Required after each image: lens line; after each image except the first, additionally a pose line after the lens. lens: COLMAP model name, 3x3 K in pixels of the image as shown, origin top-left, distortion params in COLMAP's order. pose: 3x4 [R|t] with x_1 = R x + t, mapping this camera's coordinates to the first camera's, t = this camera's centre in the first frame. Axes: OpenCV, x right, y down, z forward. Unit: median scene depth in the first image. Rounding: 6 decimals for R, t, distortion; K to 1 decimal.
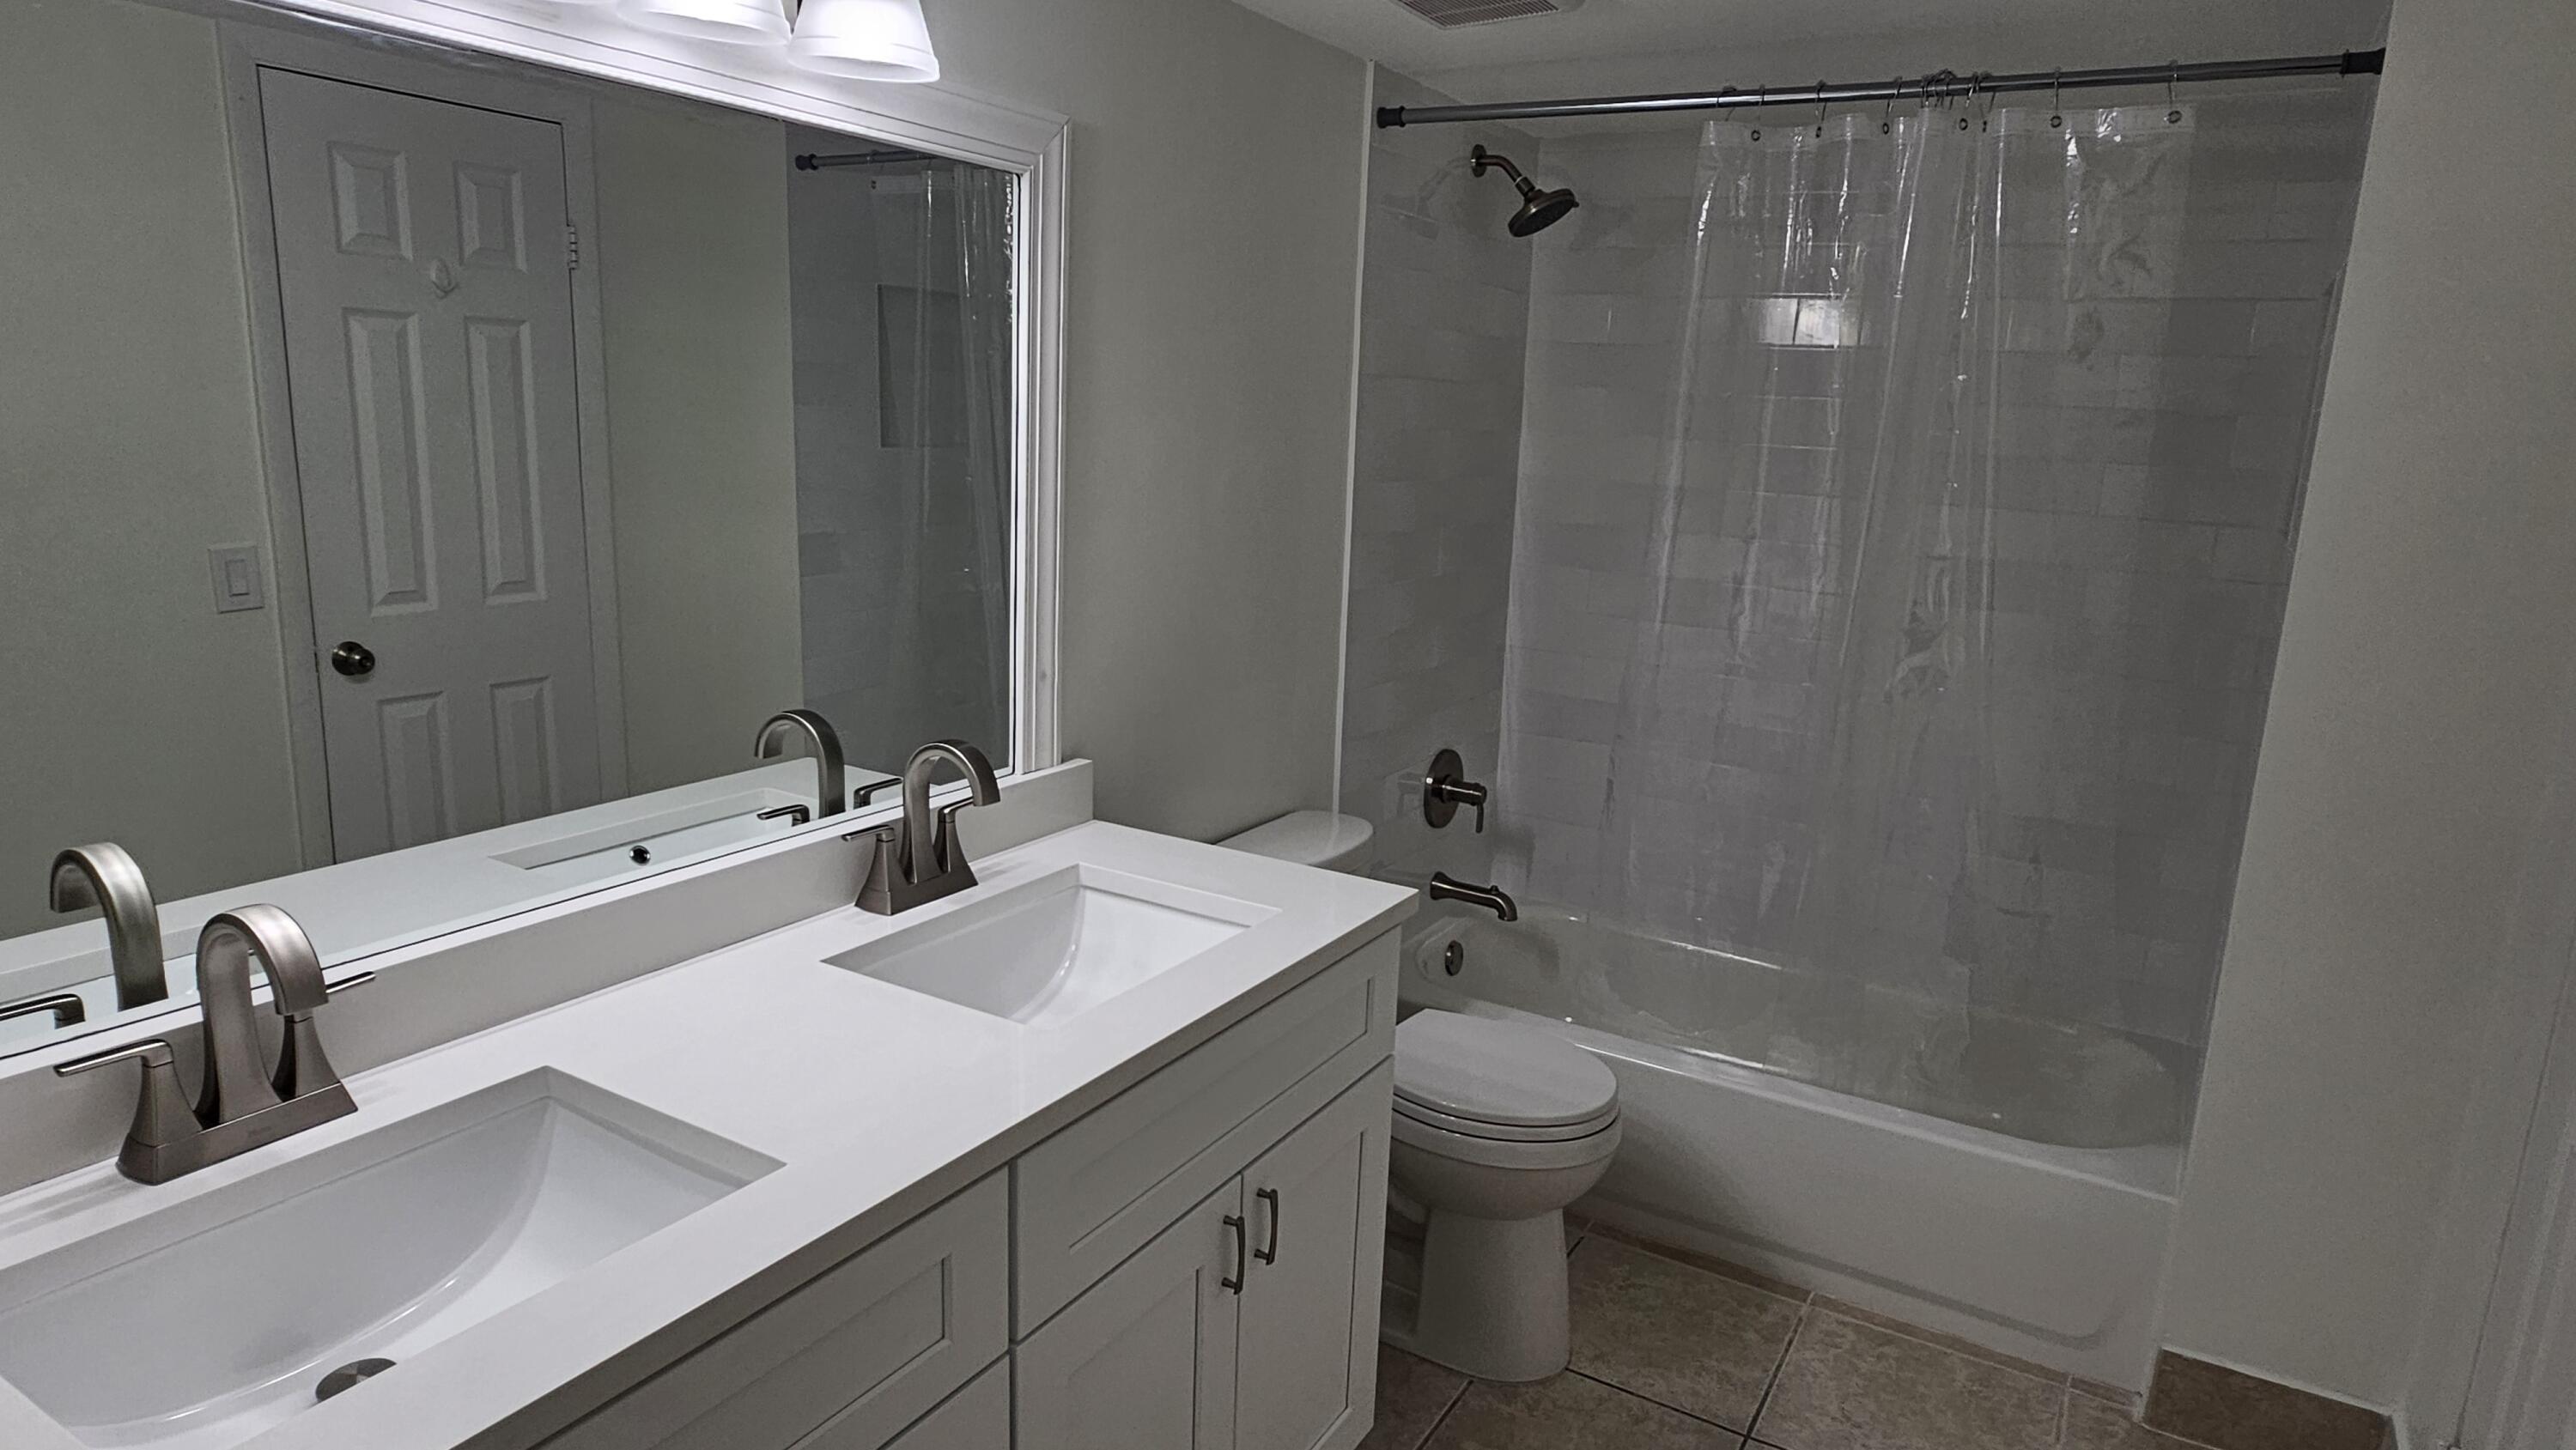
lens RADIAL K [[1504.6, 0, 1298.6], [0, 1504.6, 725.5], [0, 0, 1]] dist [0.003316, -0.001158]
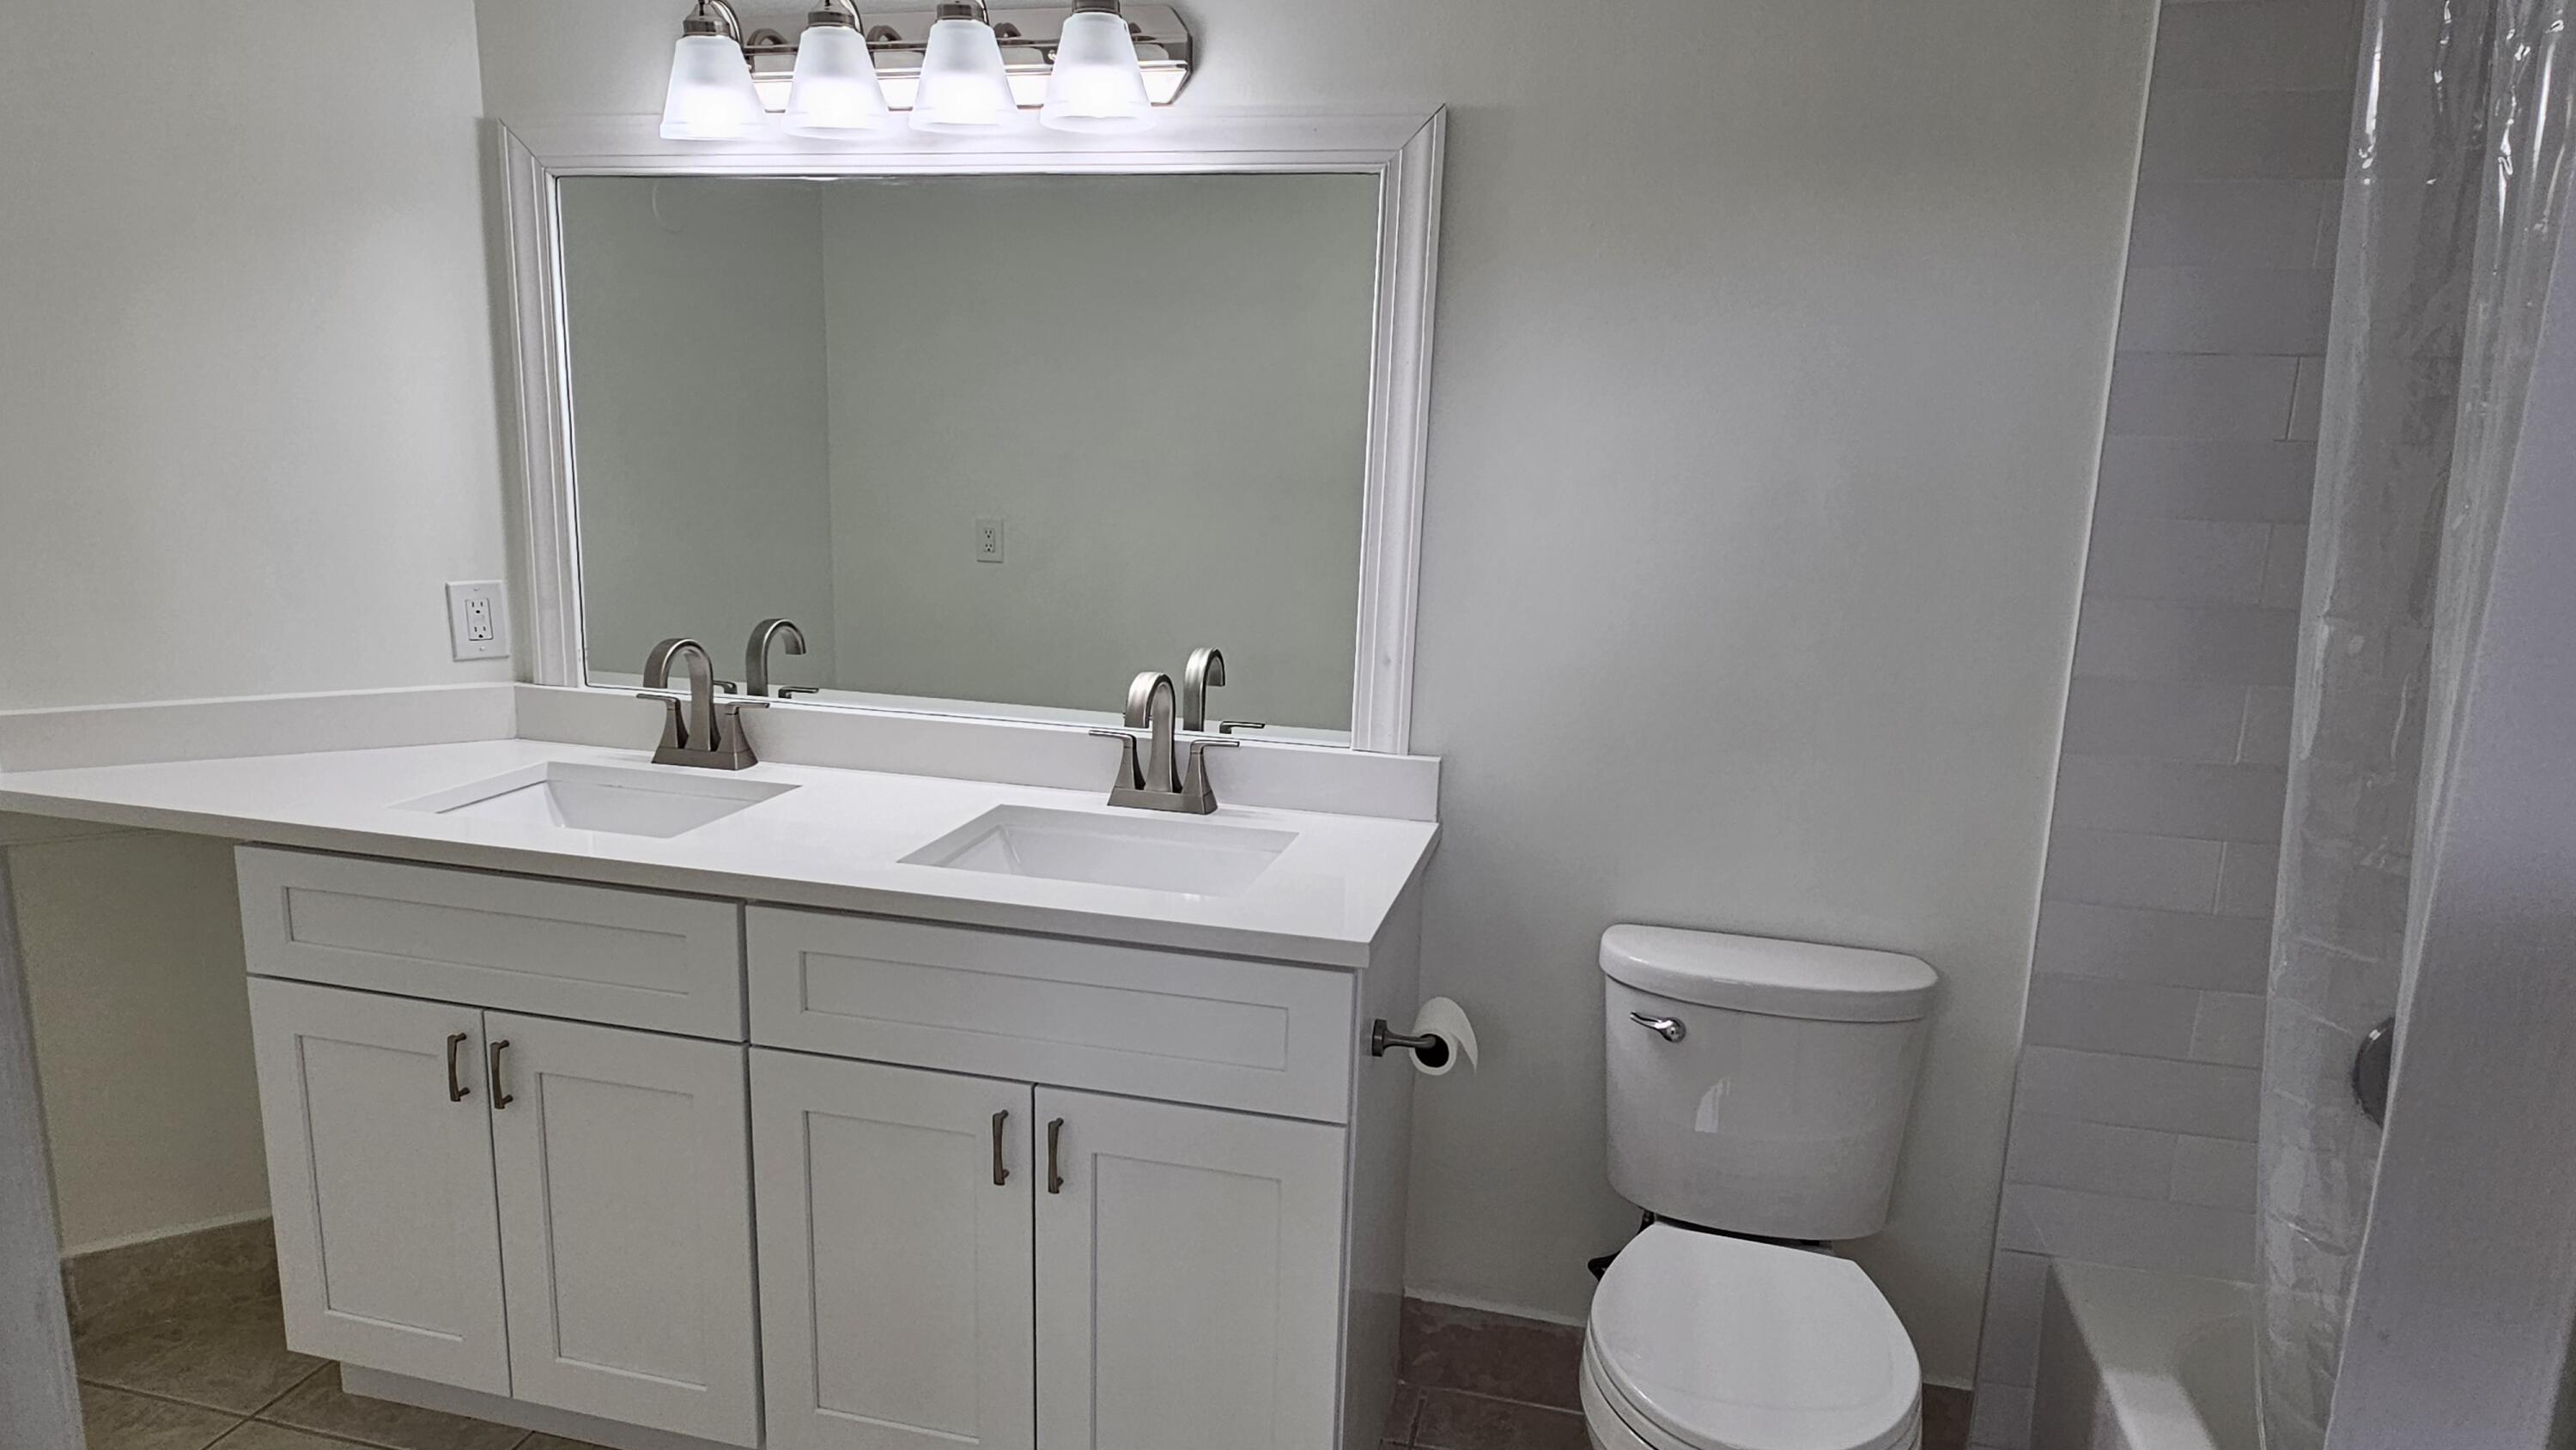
lens RADIAL K [[1504.6, 0, 1298.6], [0, 1504.6, 725.5], [0, 0, 1]] dist [0.003316, -0.001158]
pose [[0.289664, 0.147380, -0.945713, 0.731445], [-0.222504, 0.971373, 0.083228, -0.057830], [0.930906, 0.186317, 0.314164, 0.595495]]
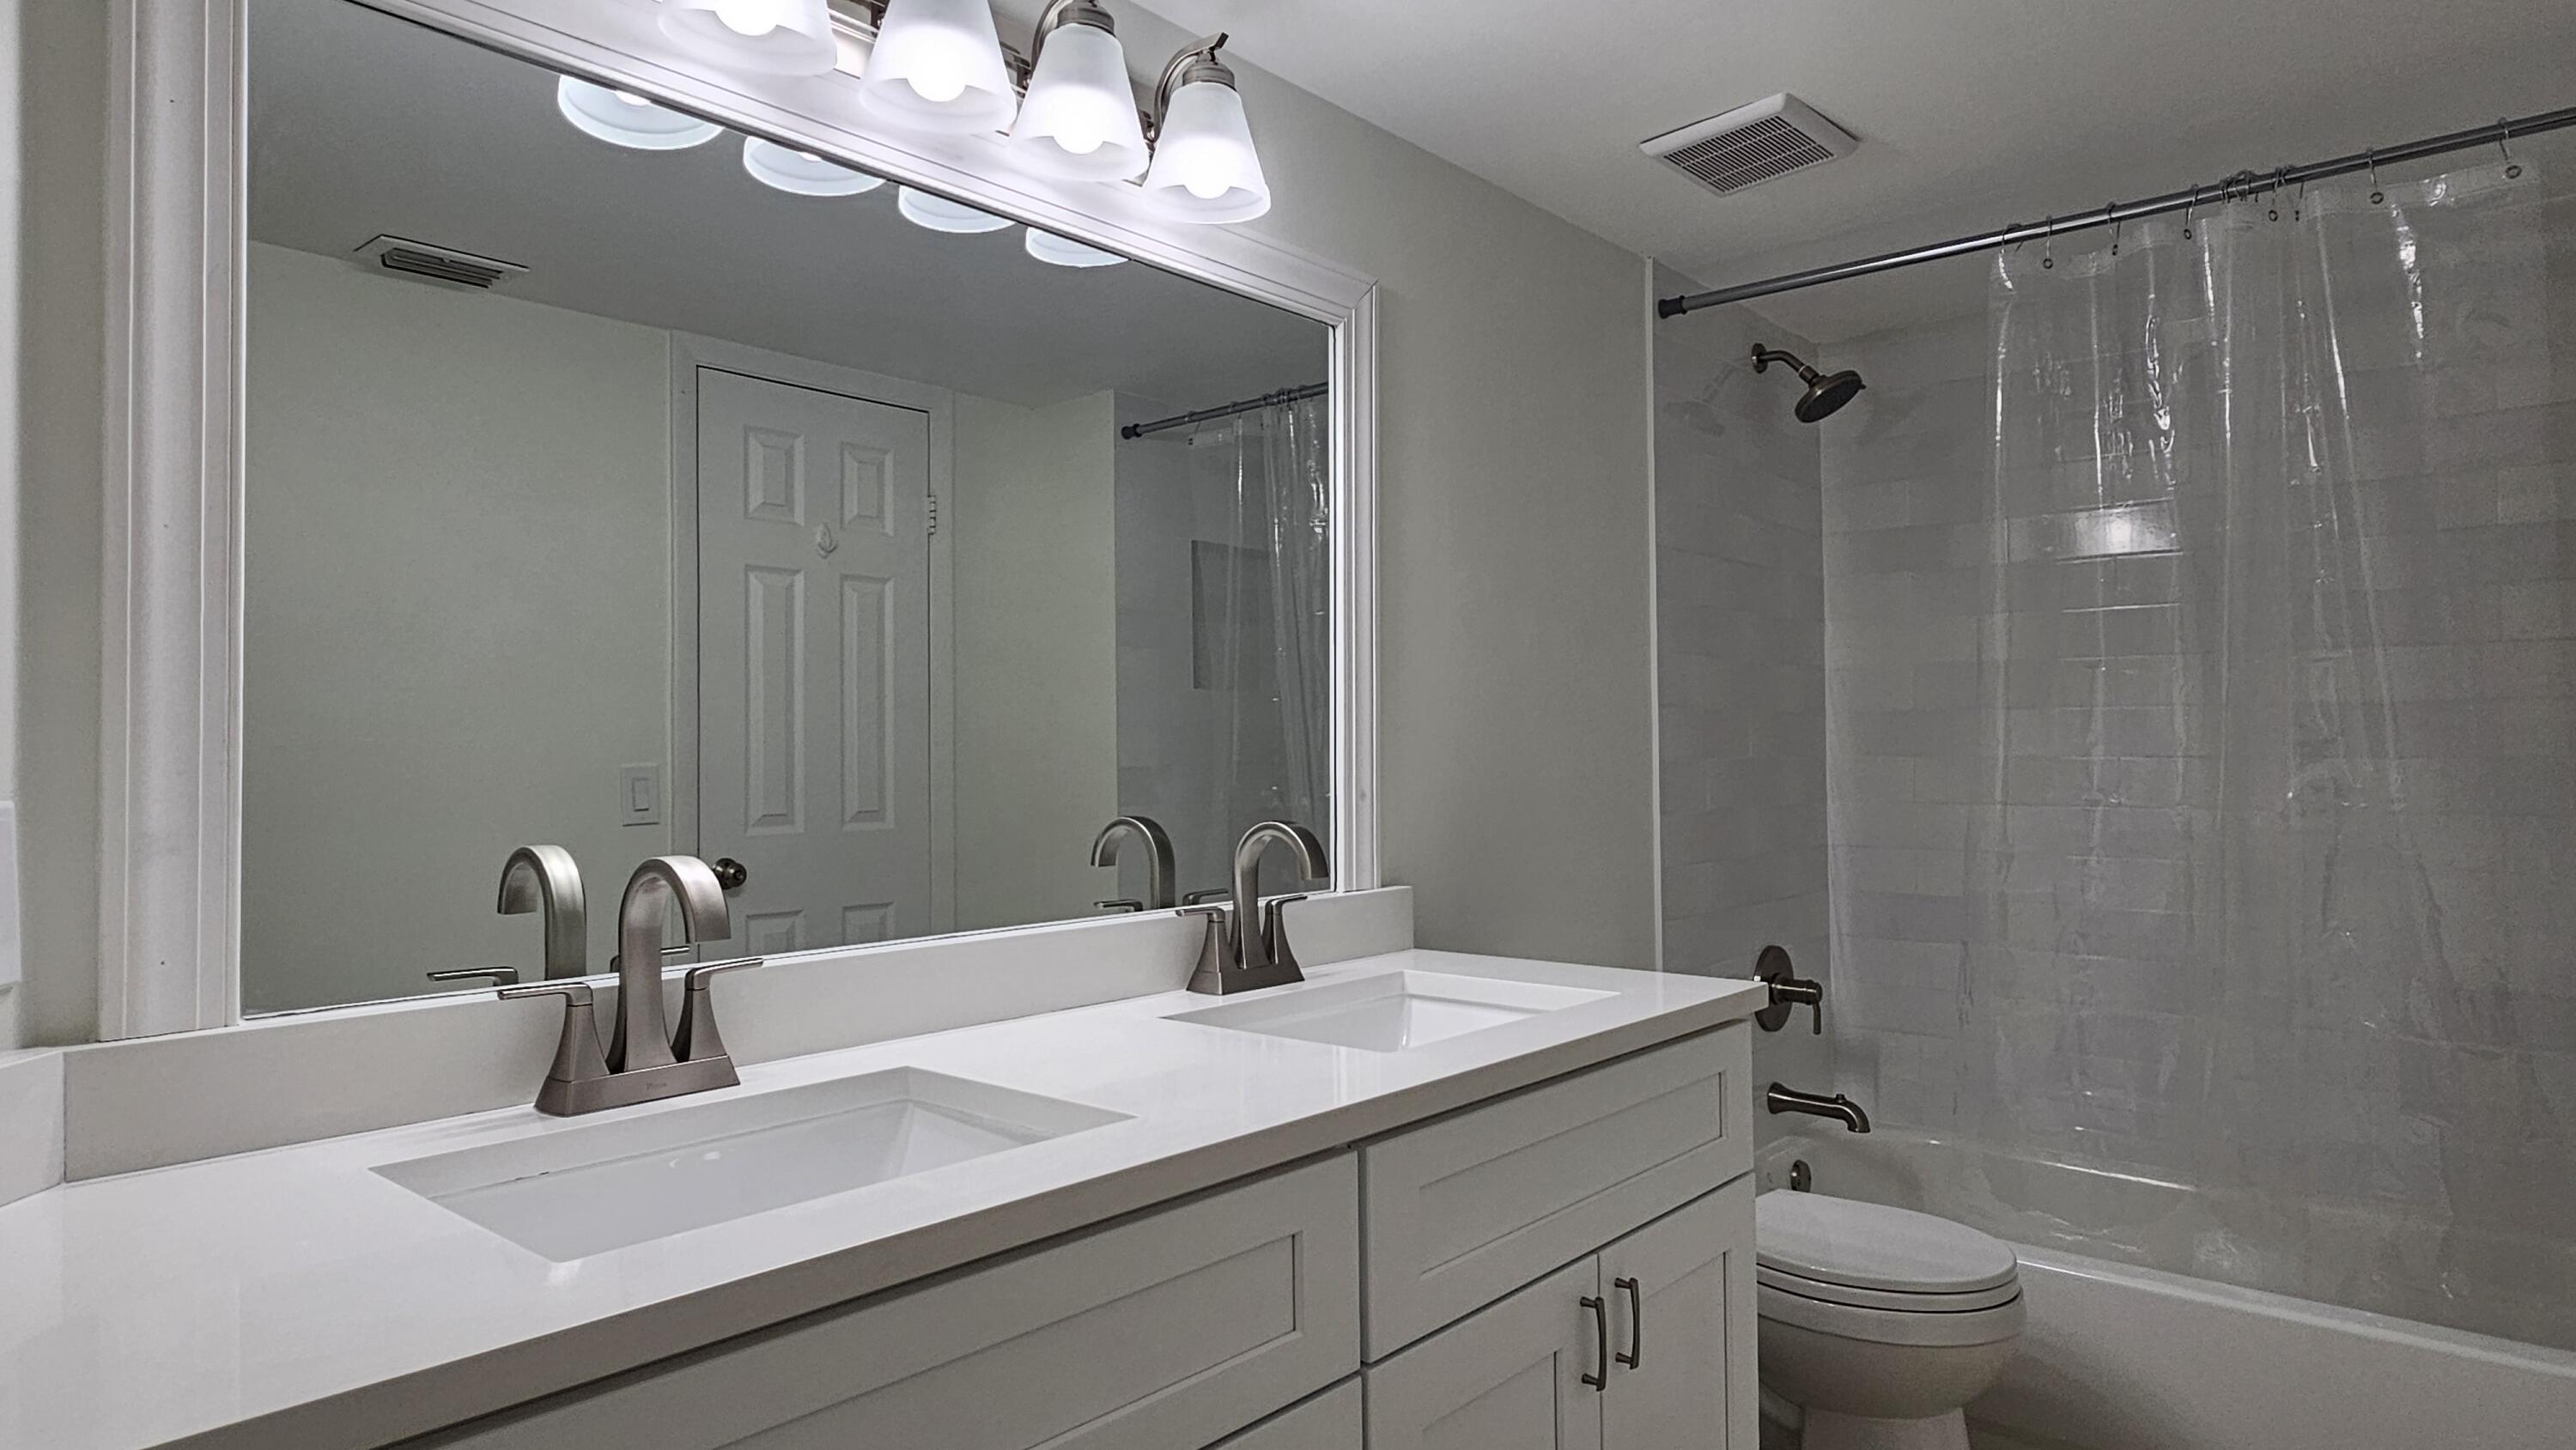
lens RADIAL K [[1504.6, 0, 1298.6], [0, 1504.6, 725.5], [0, 0, 1]] dist [0.003316, -0.001158]
pose [[0.982160, -0.053785, -0.180190, -0.025429], [0.010611, 0.972549, -0.232456, 0.147287], [0.187747, 0.226397, 0.955770, 0.012753]]
